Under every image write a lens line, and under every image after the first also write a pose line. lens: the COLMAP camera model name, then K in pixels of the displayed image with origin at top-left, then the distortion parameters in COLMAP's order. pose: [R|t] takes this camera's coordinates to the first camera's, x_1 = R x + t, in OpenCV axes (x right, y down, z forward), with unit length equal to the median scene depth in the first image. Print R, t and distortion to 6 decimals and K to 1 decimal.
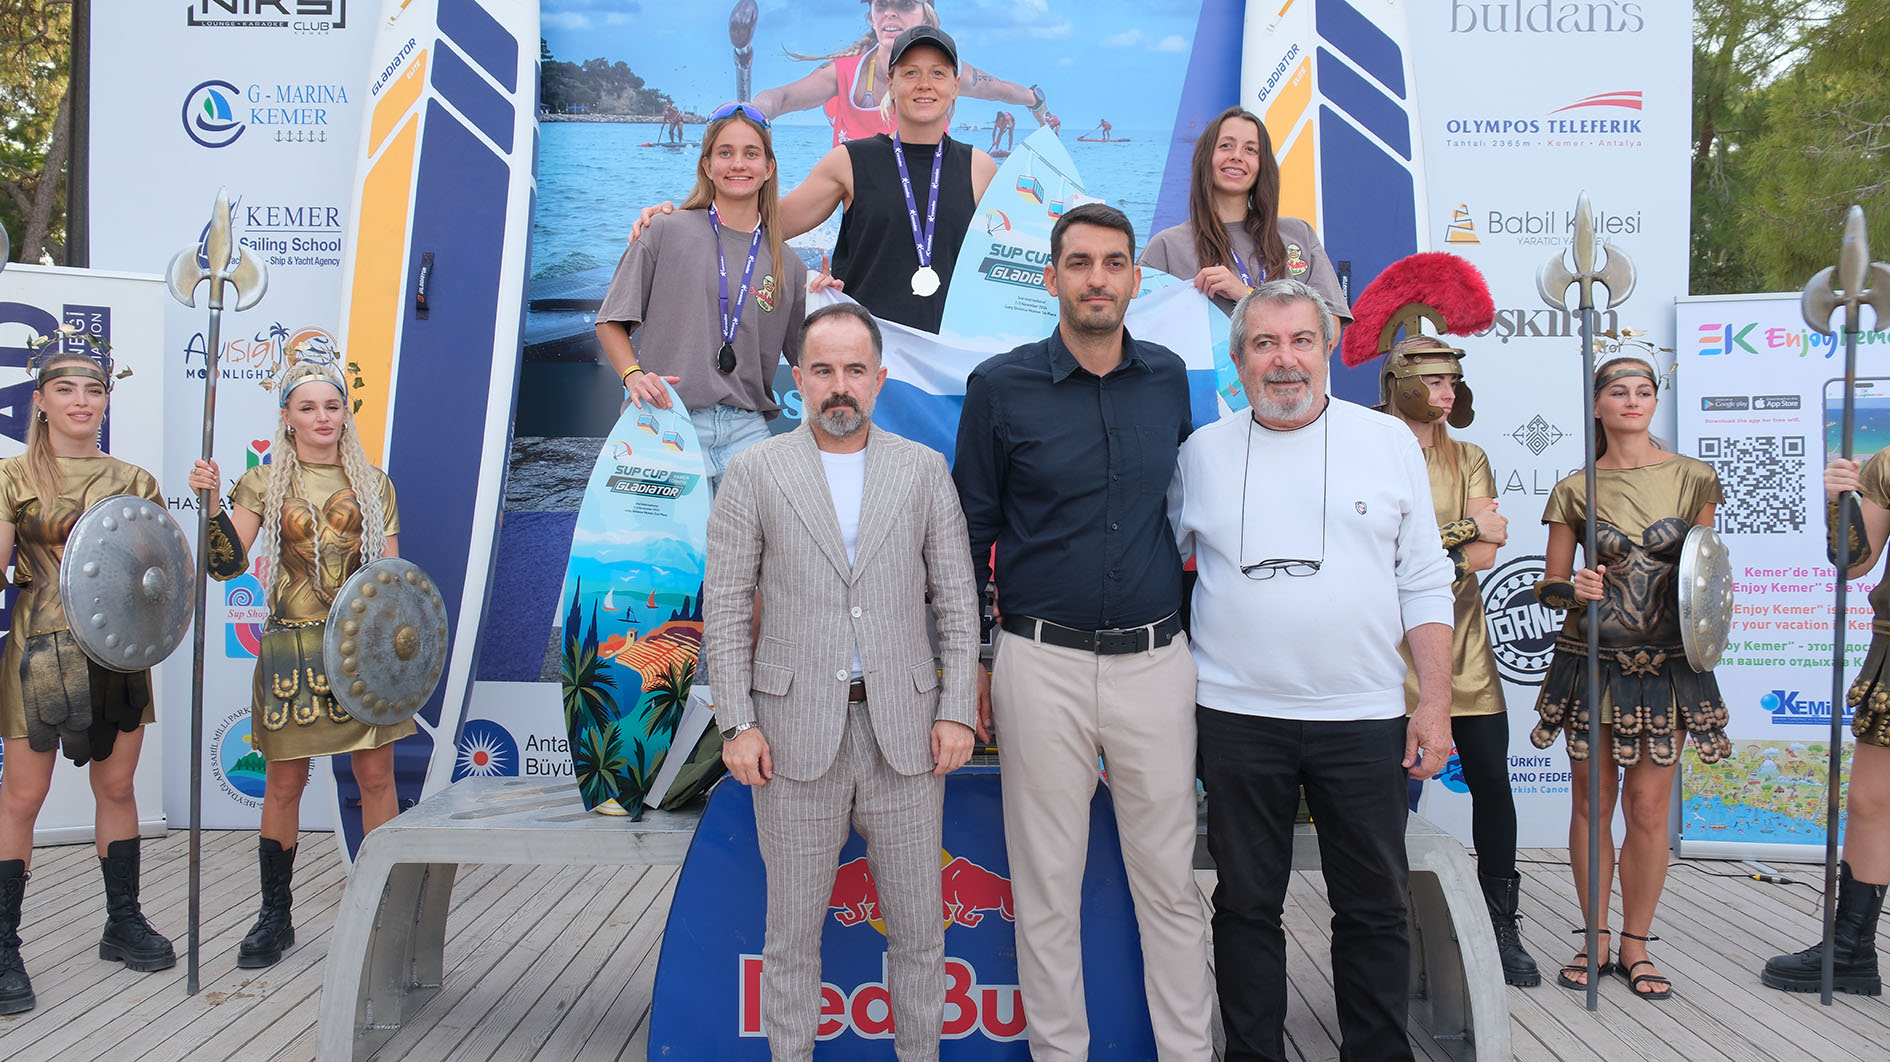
lens RADIAL K [[1527.8, 0, 938.7], [0, 1527.8, 523.6], [0, 0, 1]] dist [-0.019988, 0.043344]
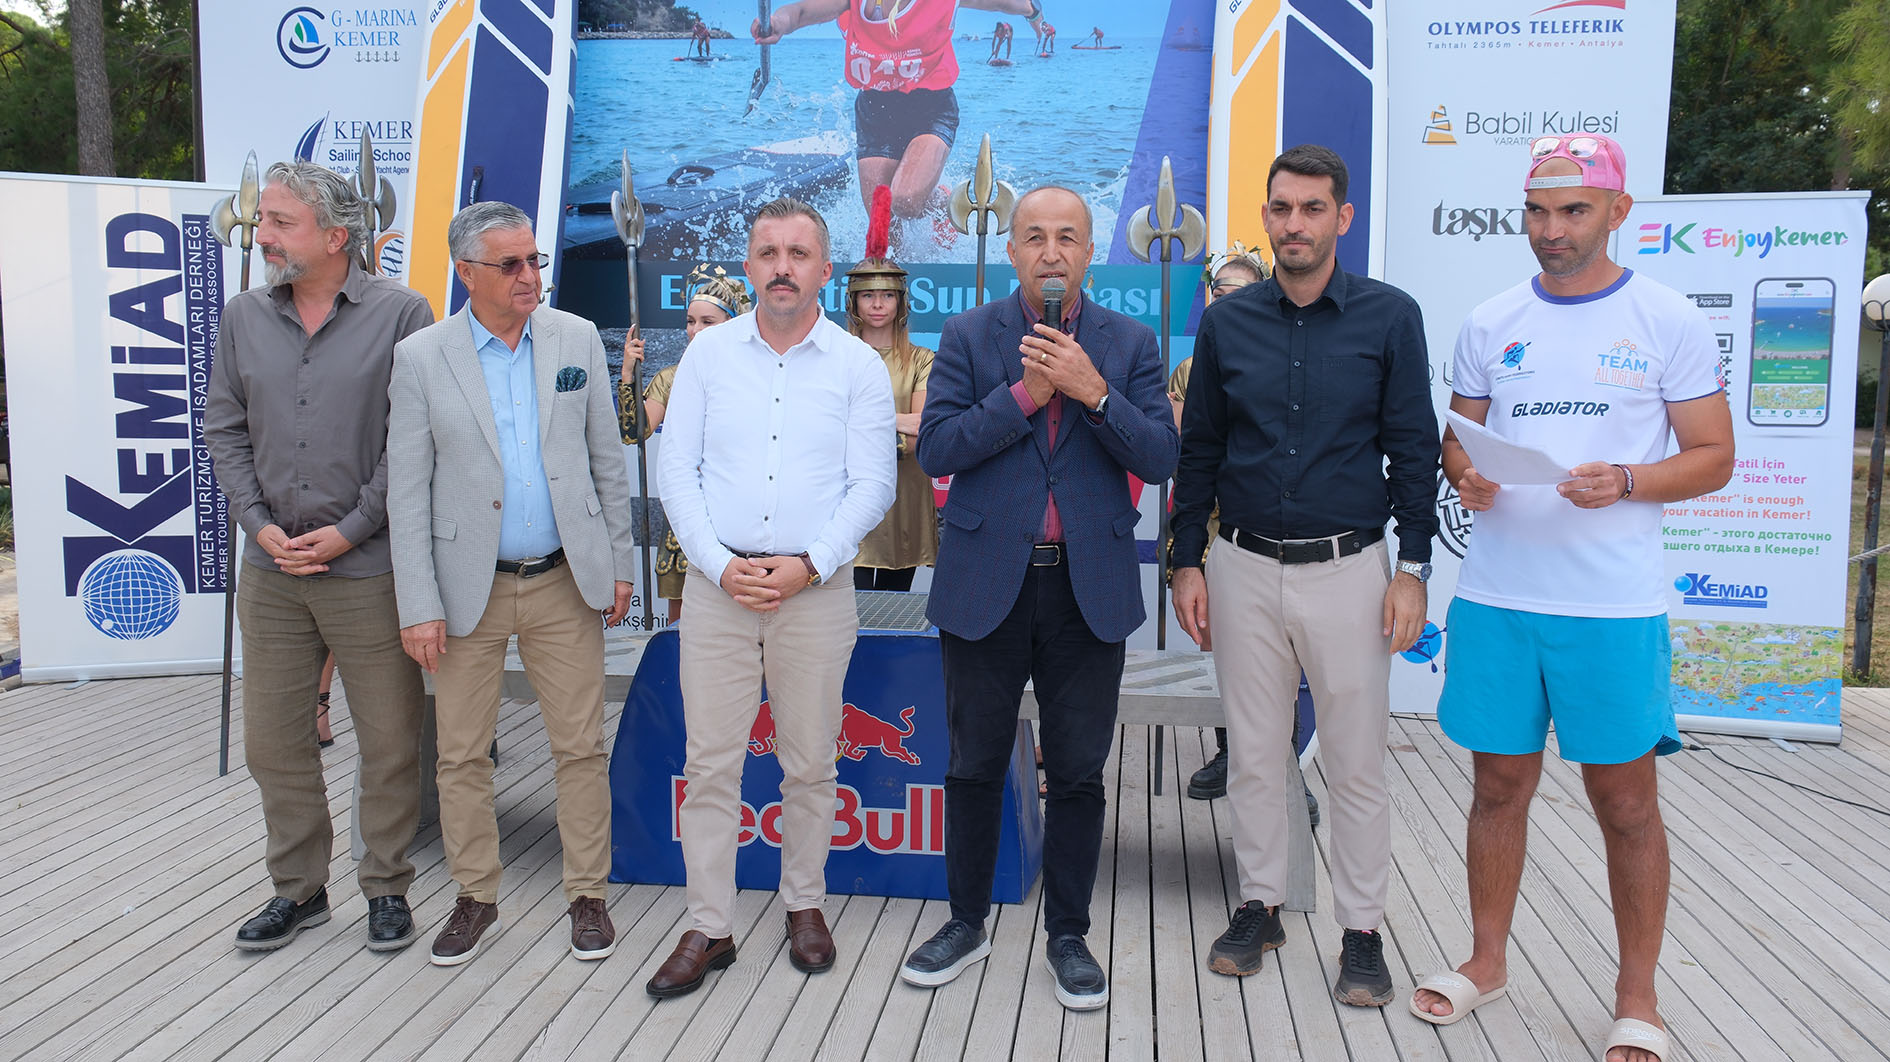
lens RADIAL K [[1527.8, 0, 940.2], [0, 1527.8, 538.3], [0, 0, 1]] dist [-0.019988, 0.043344]
pose [[0.993299, 0.019882, -0.113848, 0.128968], [-0.007857, 0.994429, 0.105118, -0.022509], [0.115304, -0.103519, 0.987921, -0.099340]]
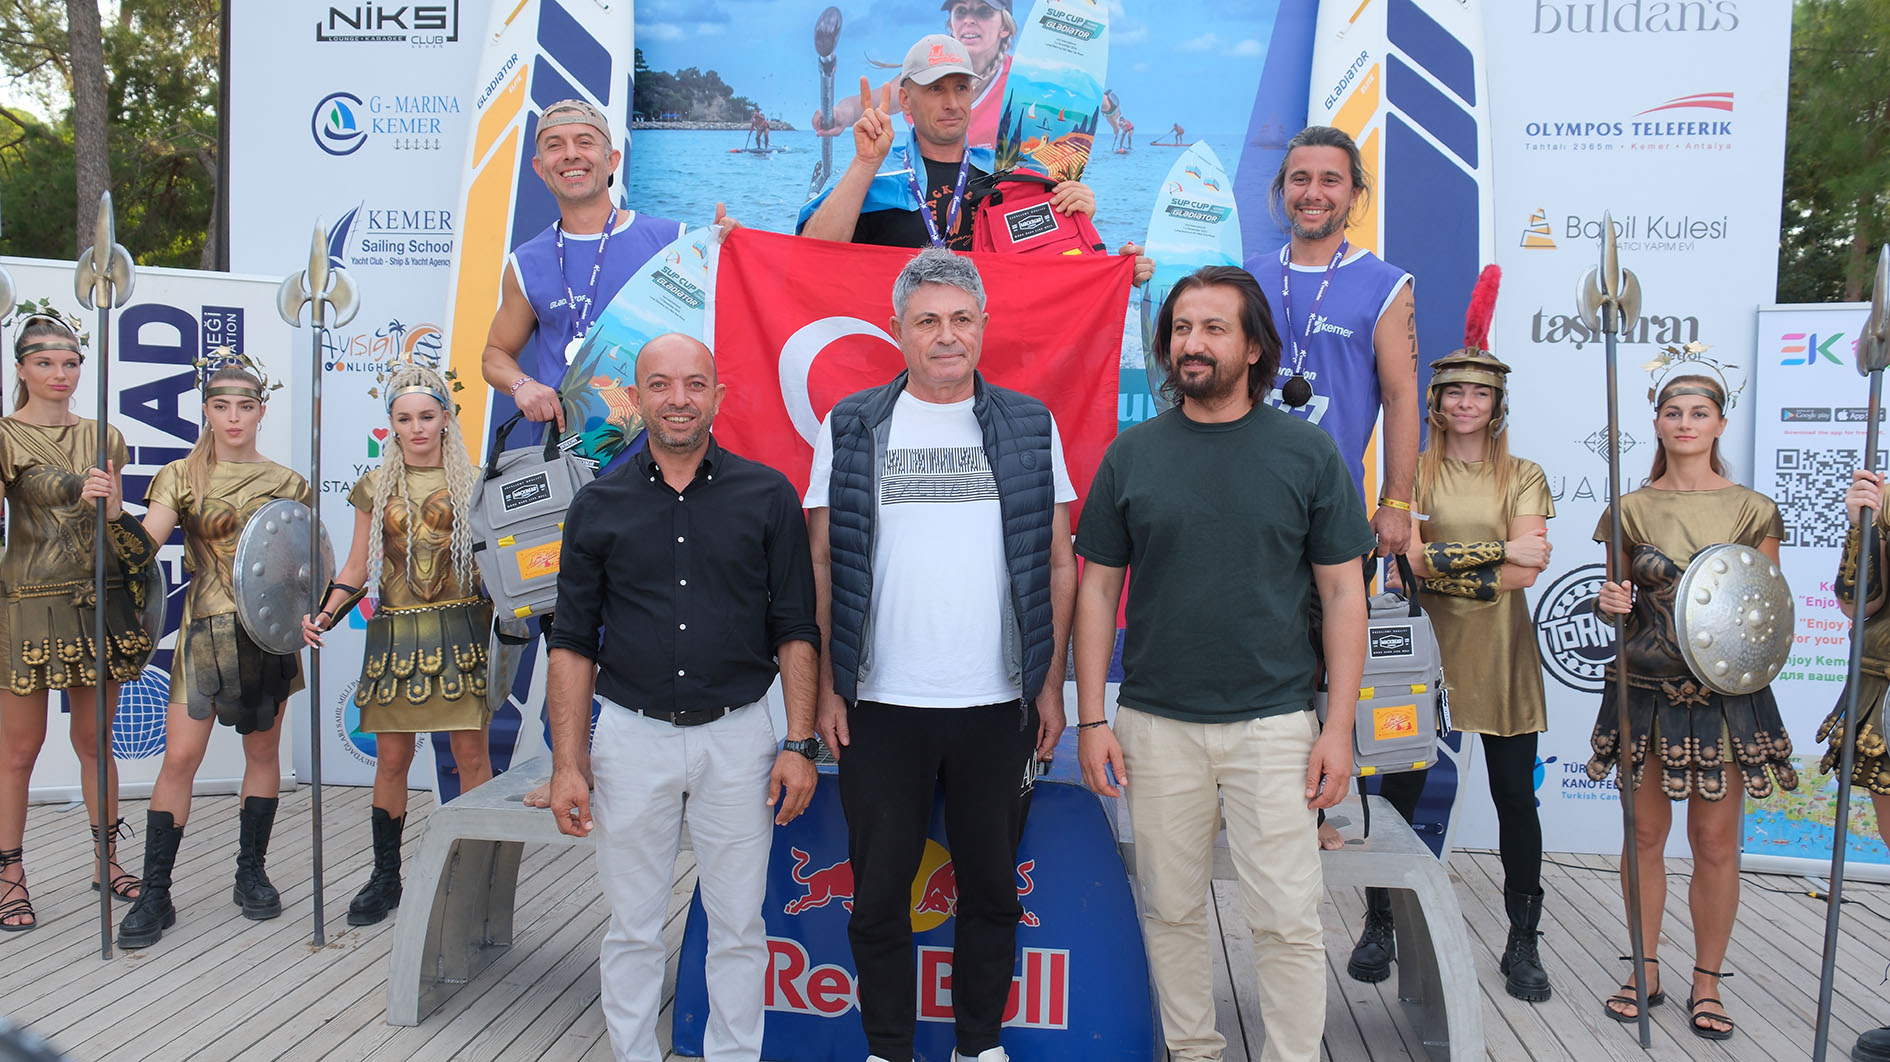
lens RADIAL K [[1527.8, 0, 942.4], [0, 1527.8, 538.3], [0, 0, 1]] dist [-0.019988, 0.043344]
pose [[0.994618, 0.021922, -0.101264, 0.062178], [-0.017981, 0.999051, 0.039668, -0.027359], [0.102037, -0.037634, 0.994068, -0.035008]]
